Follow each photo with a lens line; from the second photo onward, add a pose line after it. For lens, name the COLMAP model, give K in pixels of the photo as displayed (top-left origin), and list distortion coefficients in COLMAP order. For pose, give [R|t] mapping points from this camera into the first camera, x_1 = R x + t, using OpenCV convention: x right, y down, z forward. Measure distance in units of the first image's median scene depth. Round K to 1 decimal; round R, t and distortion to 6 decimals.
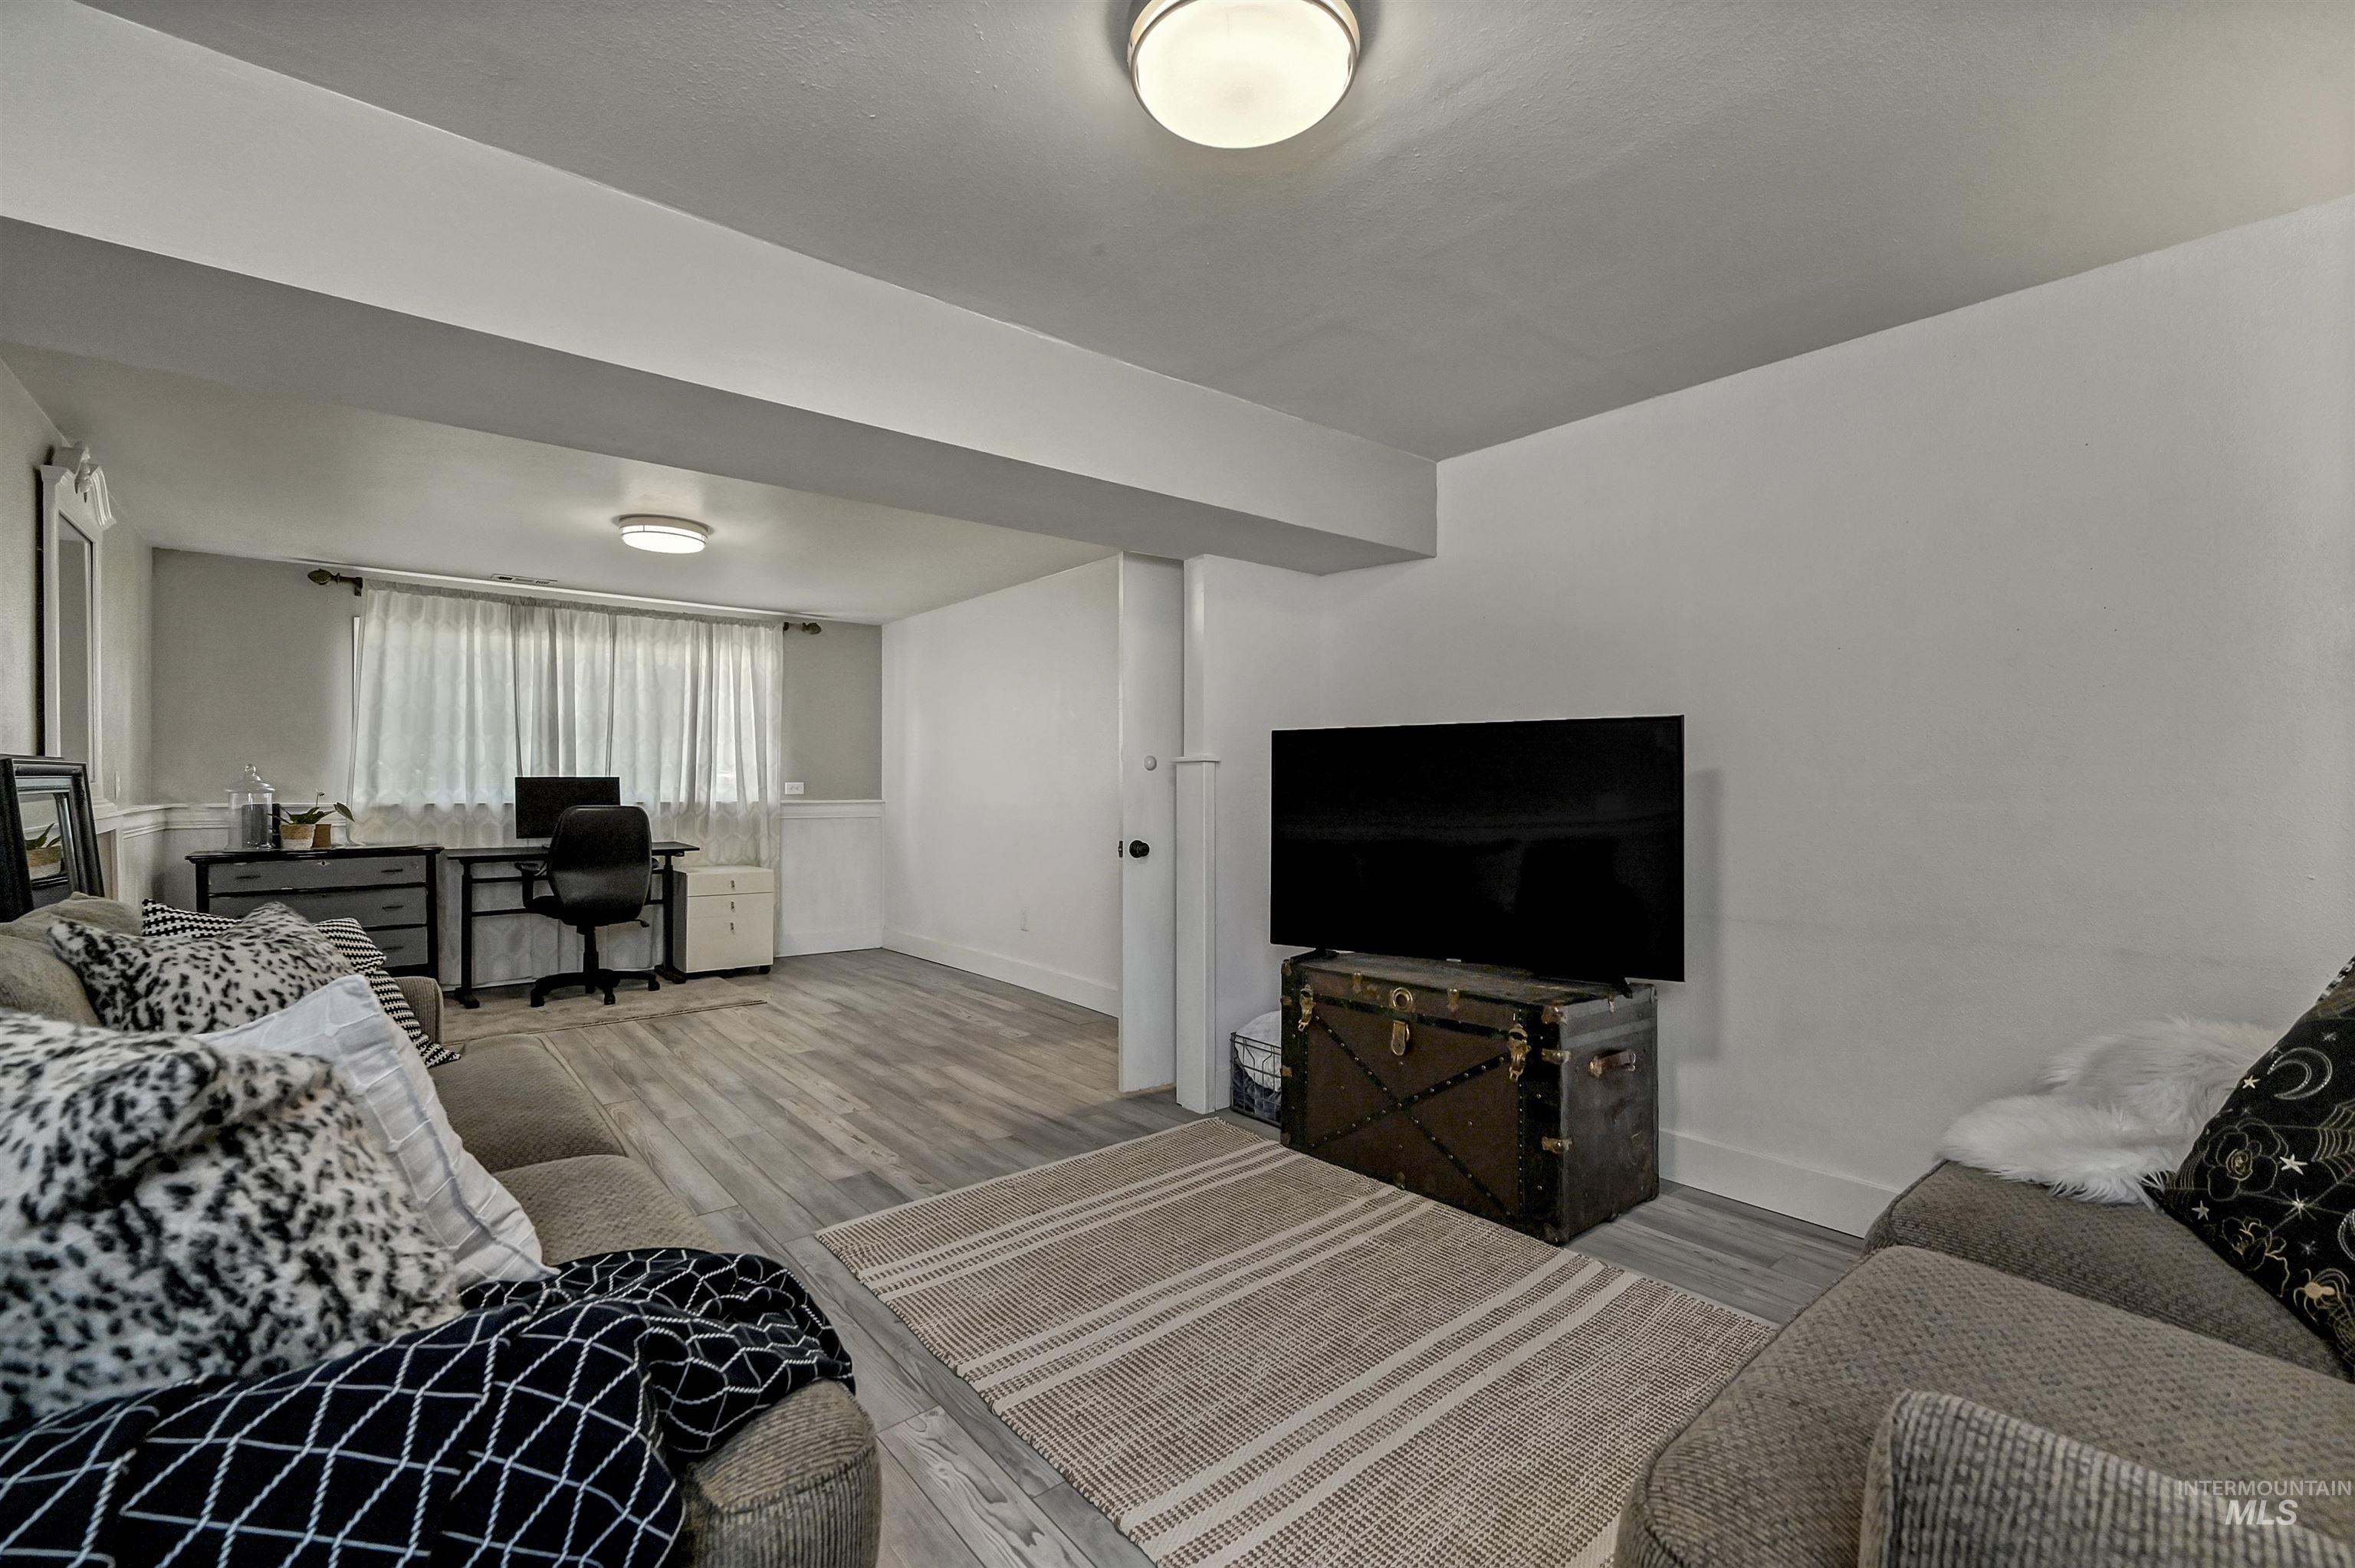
lens RADIAL K [[1017.6, 0, 1177.5], [0, 1017.6, 784.0], [0, 0, 1]] dist [-0.001337, -0.000093]
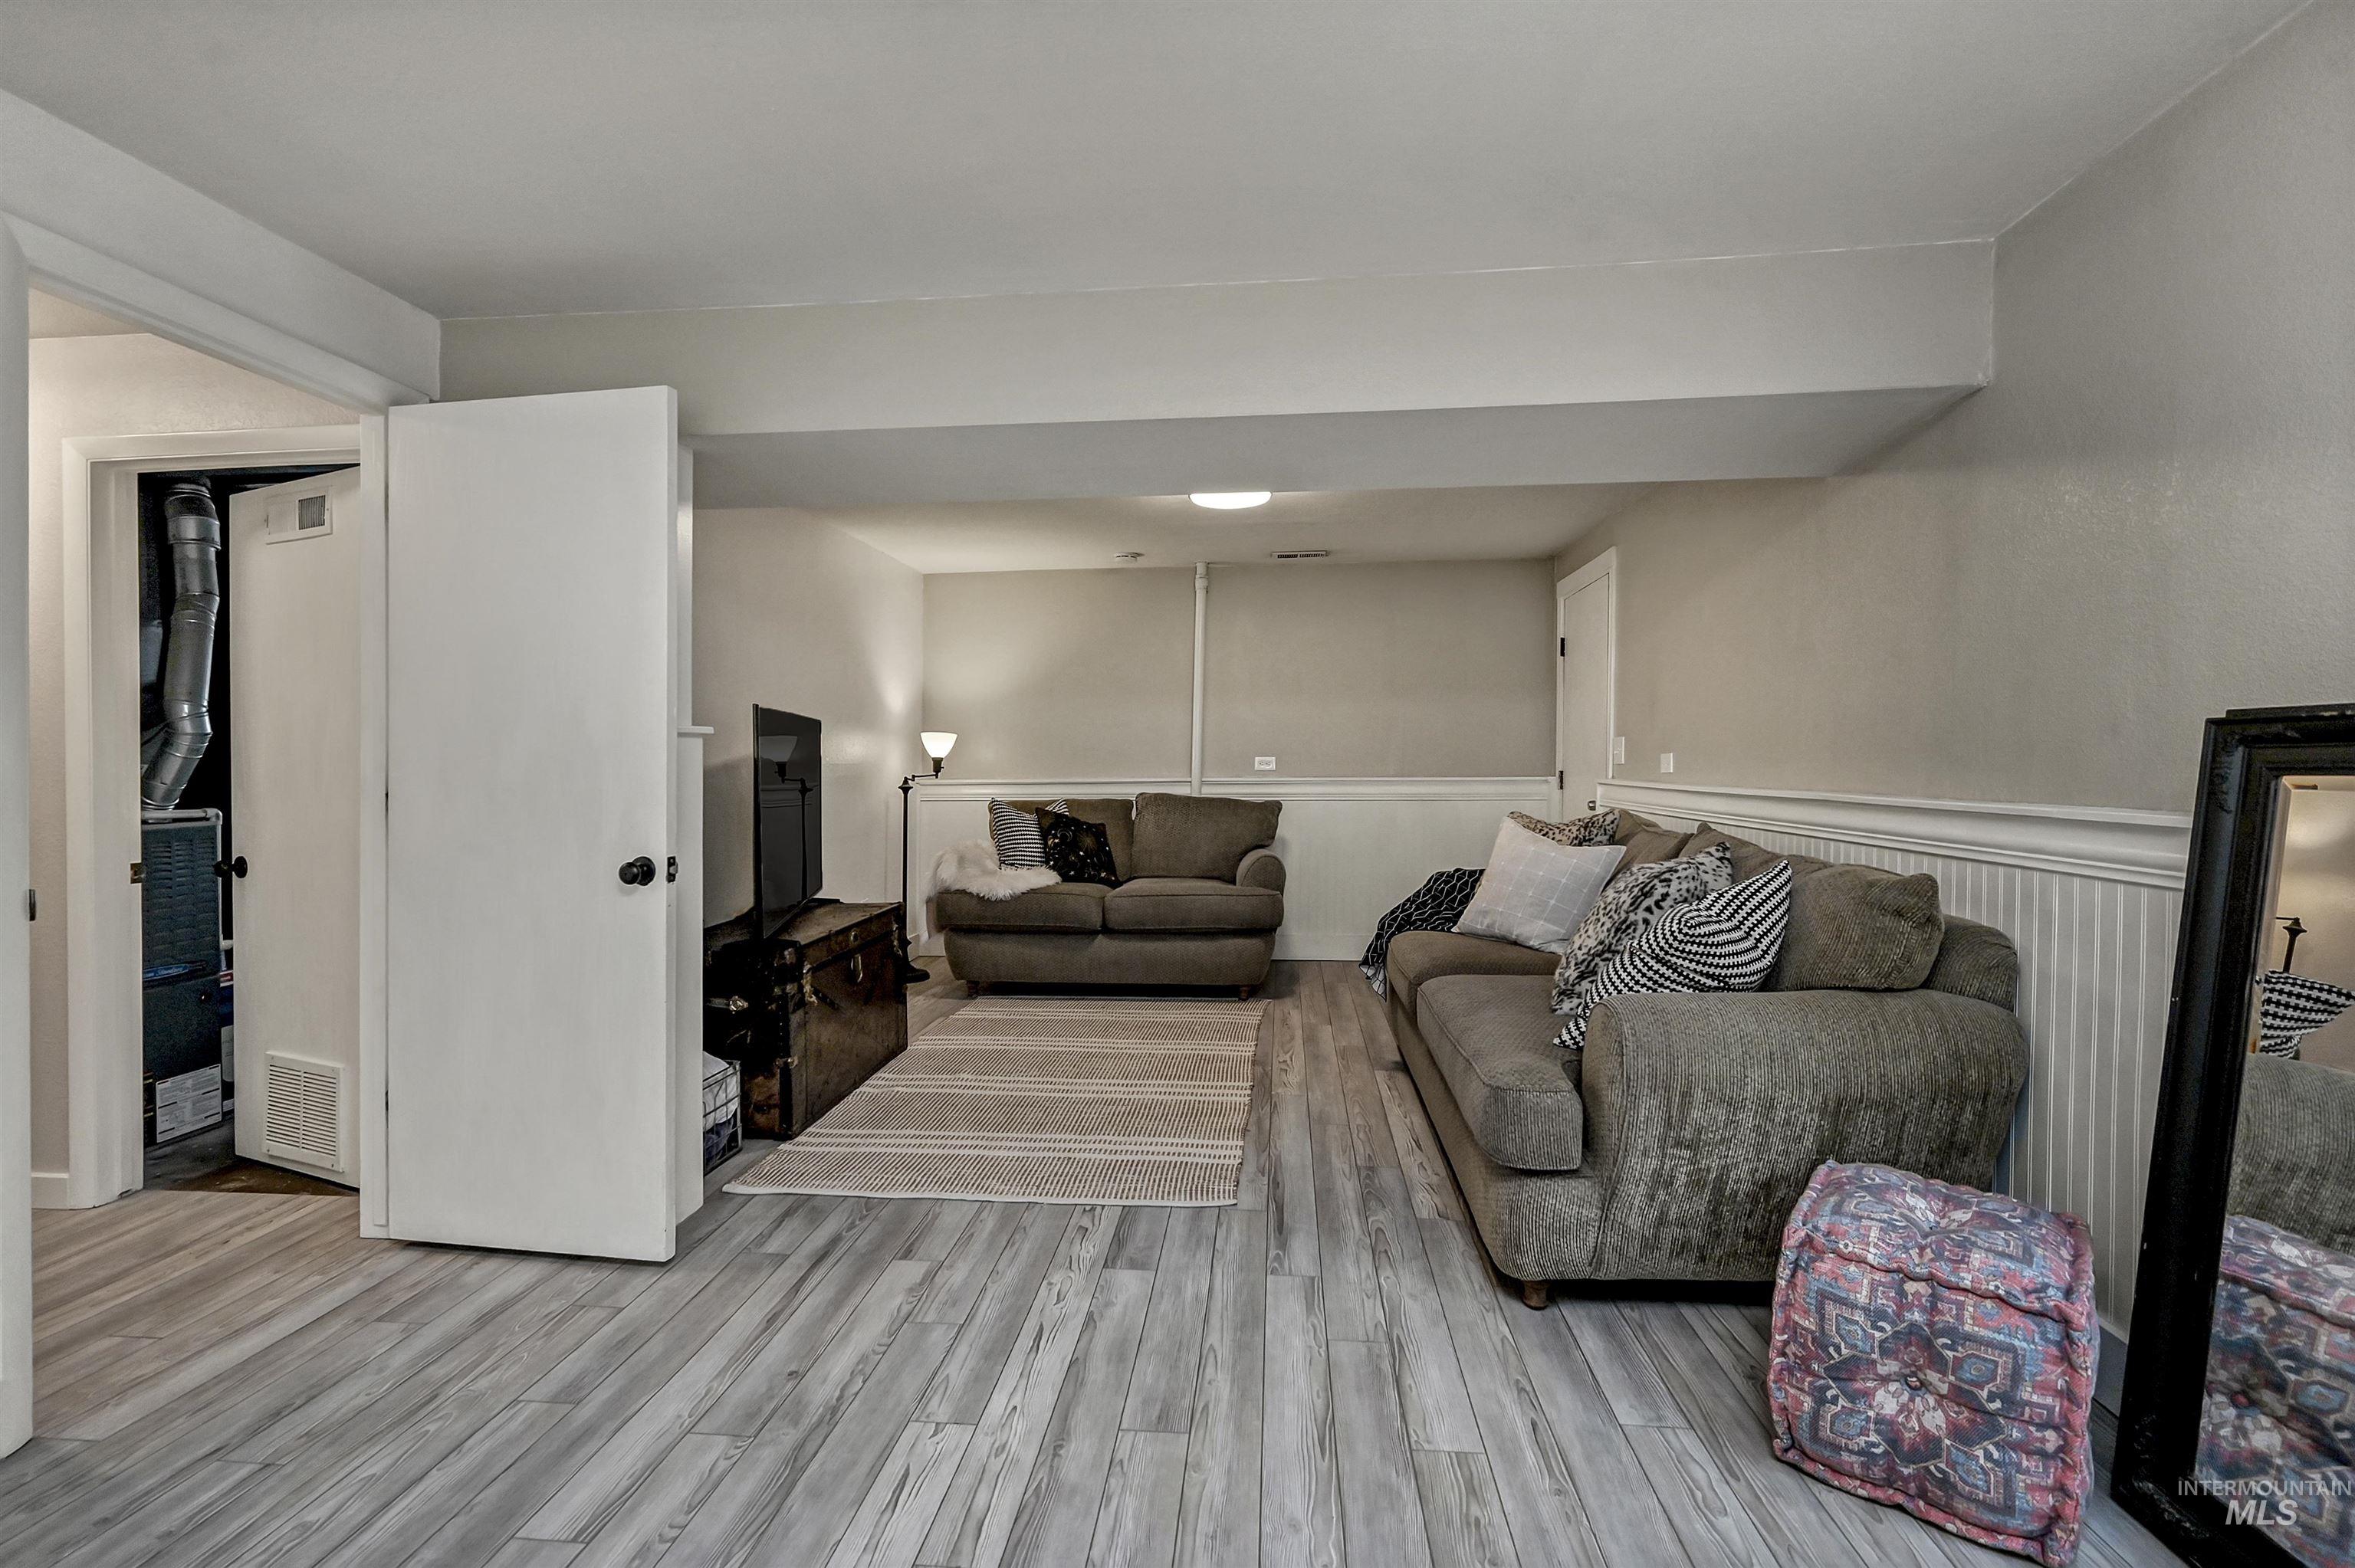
lens RADIAL K [[1017.6, 0, 1177.5], [0, 1017.6, 784.0], [0, 0, 1]] dist [-0.001337, -0.000093]
pose [[-0.708054, -0.016550, 0.705964, -0.888366], [-0.002342, 0.999775, 0.021088, -0.005561], [-0.706154, 0.013278, -0.707933, 1.510215]]
